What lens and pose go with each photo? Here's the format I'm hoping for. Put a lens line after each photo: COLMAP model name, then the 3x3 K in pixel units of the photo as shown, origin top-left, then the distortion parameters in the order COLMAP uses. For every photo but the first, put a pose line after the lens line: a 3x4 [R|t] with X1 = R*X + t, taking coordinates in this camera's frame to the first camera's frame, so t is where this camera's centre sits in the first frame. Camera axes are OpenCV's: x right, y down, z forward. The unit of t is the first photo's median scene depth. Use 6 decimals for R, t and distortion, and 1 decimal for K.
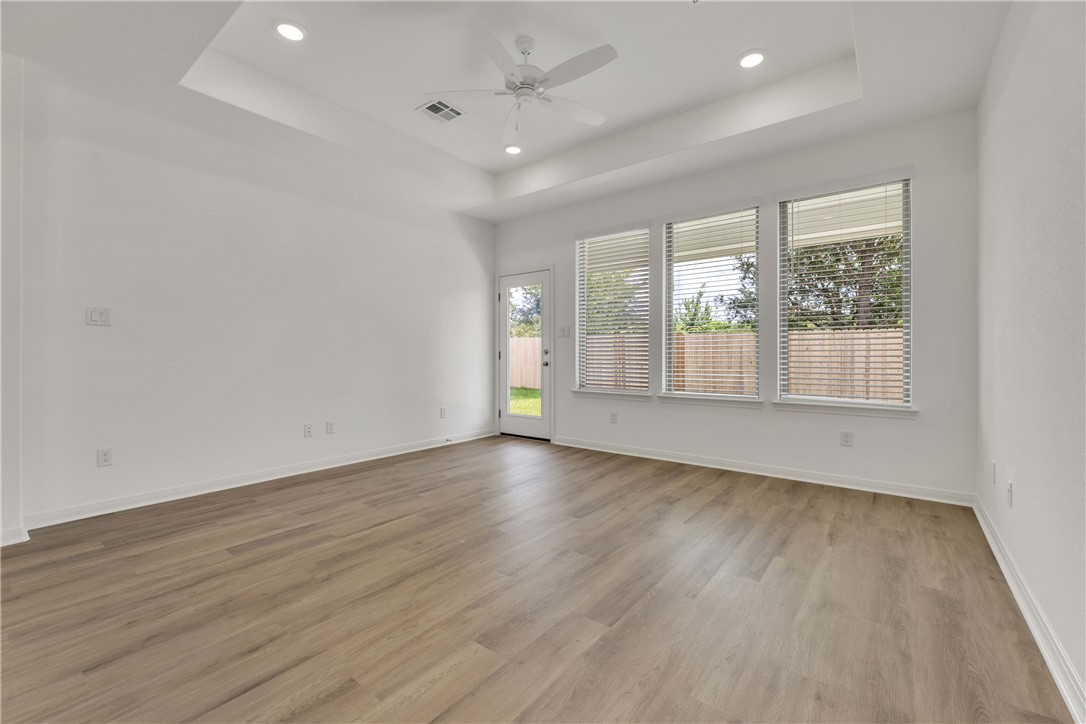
lens RADIAL K [[449.7, 0, 538.5], [0, 449.7, 363.2], [0, 0, 1]] dist [0.000655, 0.000041]
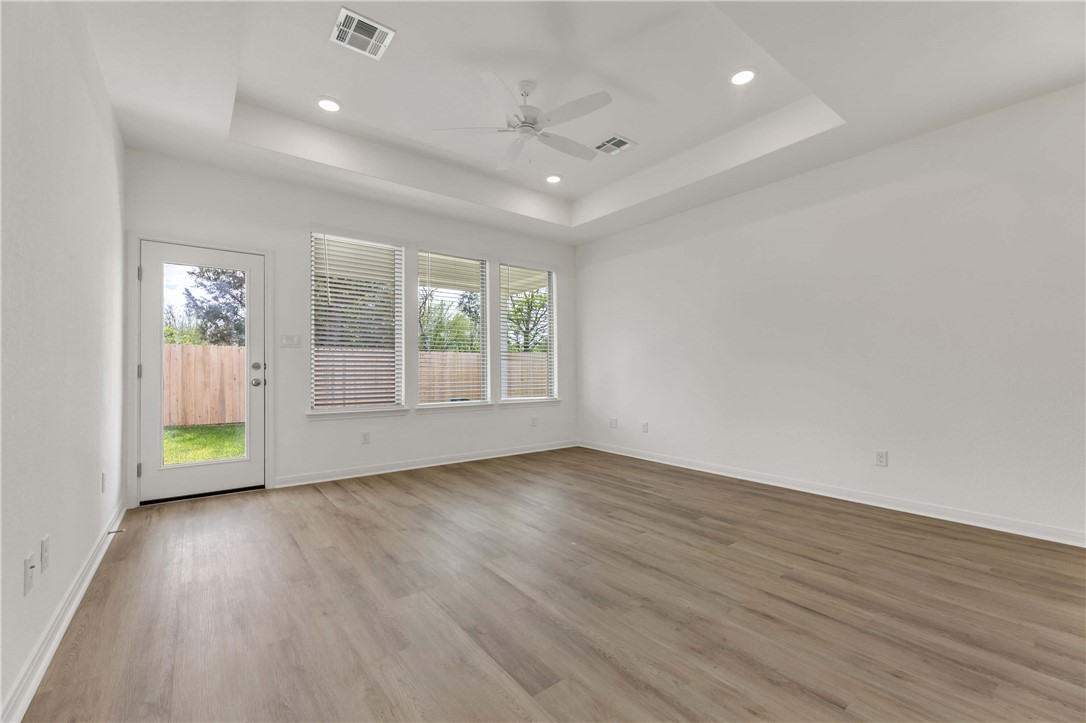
lens RADIAL K [[449.7, 0, 538.5], [0, 449.7, 362.7], [0, 0, 1]] dist [0.000655, 0.000041]
pose [[0.257854, 0.015089, 0.966066, -1.206254], [0.021871, 0.999531, -0.021450, -0.010333], [-0.965936, 0.026660, 0.257403, 0.784635]]
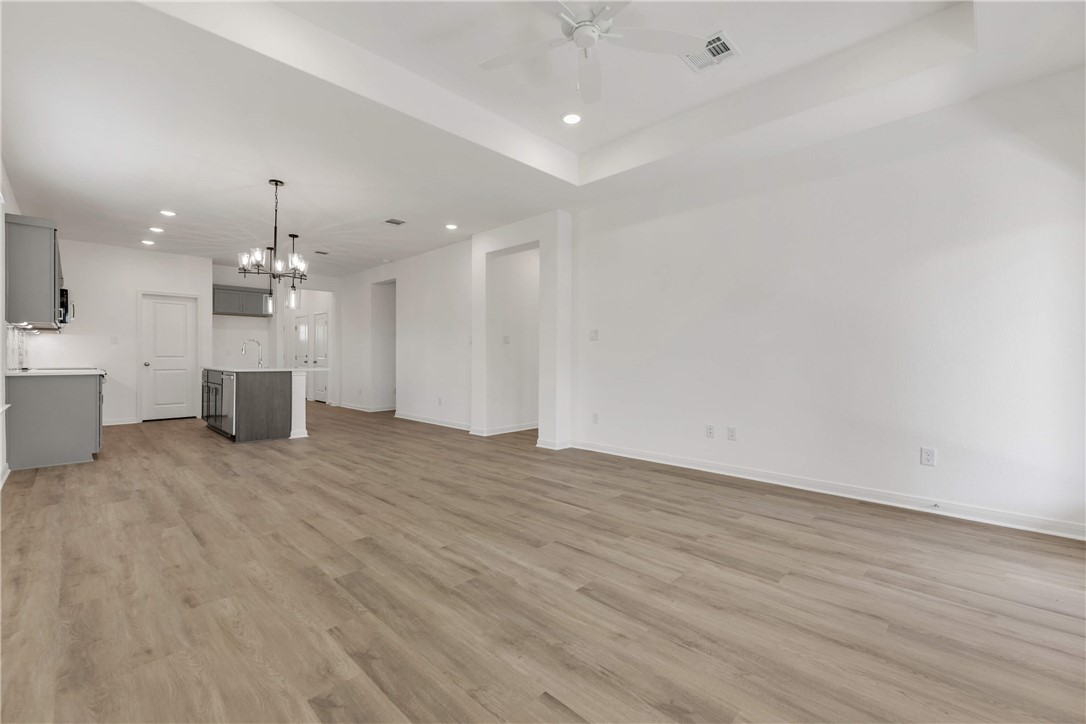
lens RADIAL K [[463.2, 0, 543.5], [0, 463.2, 368.9], [0, 0, 1]] dist [0.002161, 0.000494]
pose [[-0.102658, 0.027275, -0.994343, 0.909192], [-0.021937, 0.999319, 0.029676, -0.026130], [0.994475, 0.024859, -0.101990, 1.138565]]
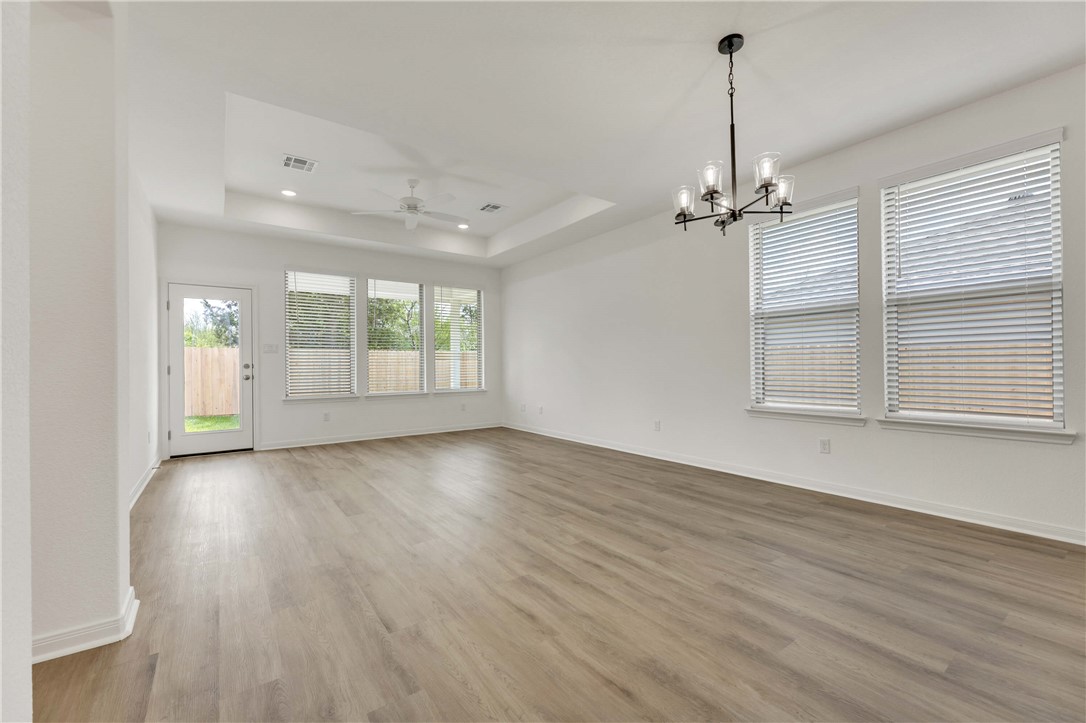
lens RADIAL K [[449.7, 0, 538.5], [0, 449.7, 362.7], [0, 0, 1]] dist [0.000655, 0.000041]
pose [[0.288459, 0.004990, 0.957479, -1.692165], [0.028792, 0.999489, -0.013883, 0.003039], [-0.957059, 0.031572, 0.288168, 0.077462]]
